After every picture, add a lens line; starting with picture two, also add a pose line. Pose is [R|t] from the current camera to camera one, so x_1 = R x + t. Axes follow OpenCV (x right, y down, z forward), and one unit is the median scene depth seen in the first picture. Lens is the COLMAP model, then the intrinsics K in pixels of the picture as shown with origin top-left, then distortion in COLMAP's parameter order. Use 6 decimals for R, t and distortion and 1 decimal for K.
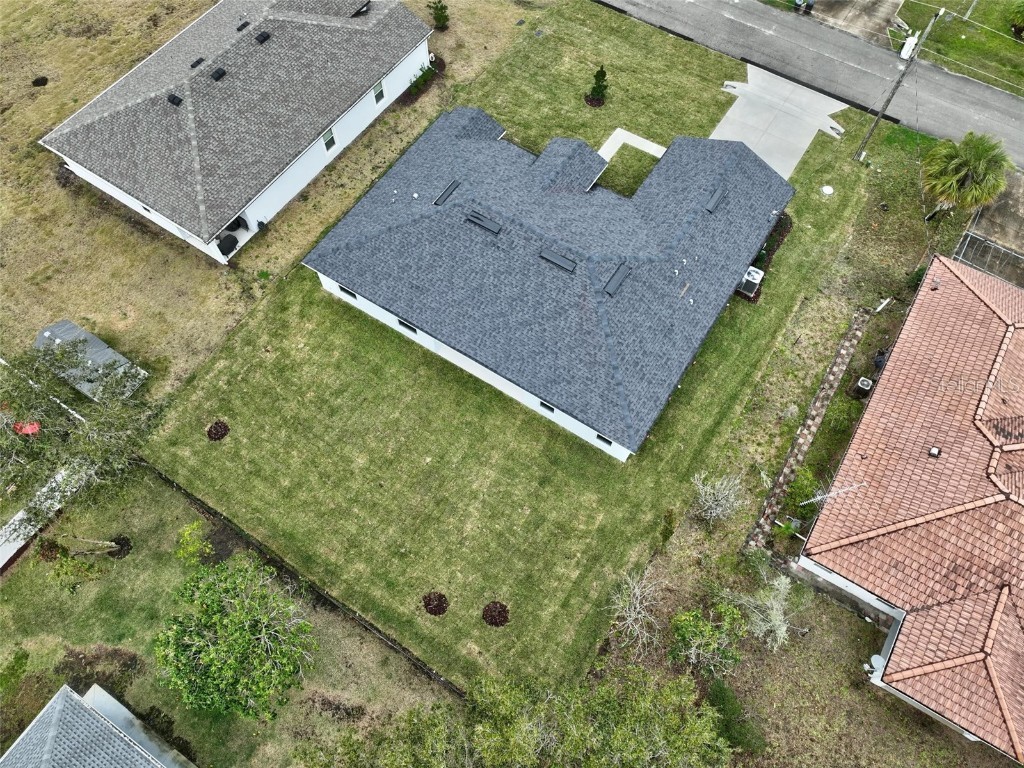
lens RADIAL K [[712.2, 0, 512.0], [0, 712.2, 384.0], [0, 0, 1]] dist [0.002434, 0.001099]
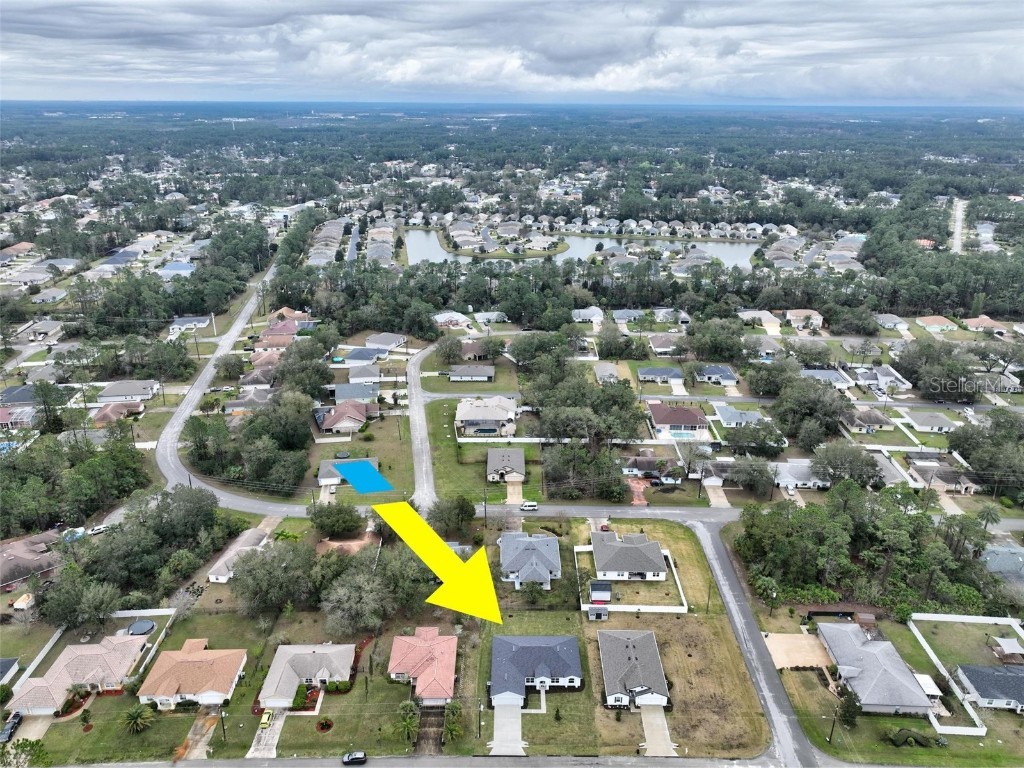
lens RADIAL K [[712.2, 0, 512.0], [0, 712.2, 384.0], [0, 0, 1]] dist [0.002434, 0.001099]
pose [[-0.846490, 0.189080, -0.497698, 1.843261], [-0.480082, 0.133048, 0.867075, -3.767409], [0.230165, 0.972906, -0.021850, -0.511323]]
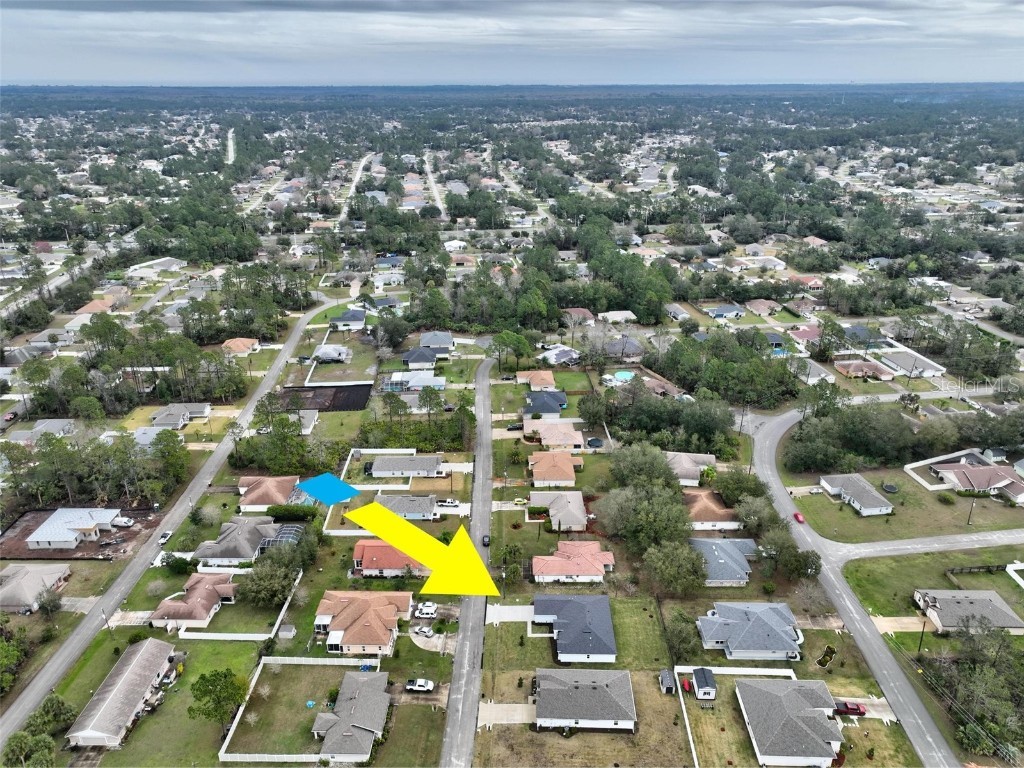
lens RADIAL K [[712.2, 0, 512.0], [0, 712.2, 384.0], [0, 0, 1]] dist [0.002434, 0.001099]
pose [[-0.518017, -0.343374, 0.783423, -2.542422], [0.764435, 0.225105, 0.604125, -3.330045], [-0.383794, 0.911823, 0.145879, -0.809855]]
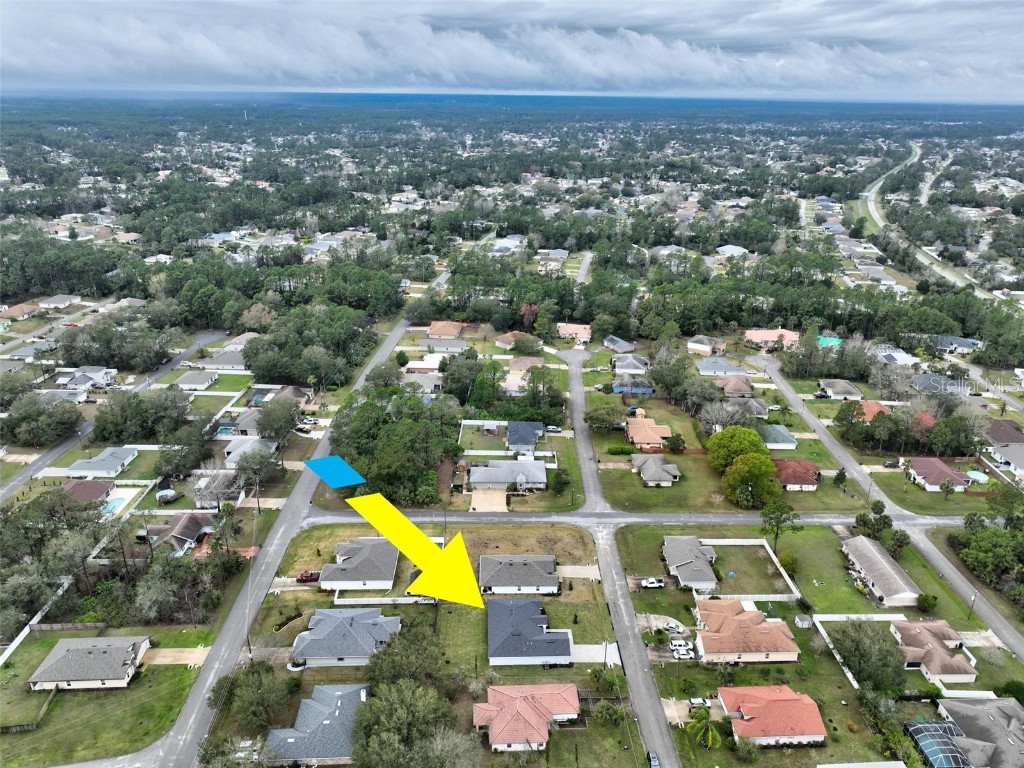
lens RADIAL K [[712.2, 0, 512.0], [0, 712.2, 384.0], [0, 0, 1]] dist [0.002434, 0.001099]
pose [[0.564471, 0.315495, -0.762781, 2.750818], [-0.742761, 0.597267, -0.302619, 0.267975], [0.360110, 0.737384, 0.571477, -2.518190]]
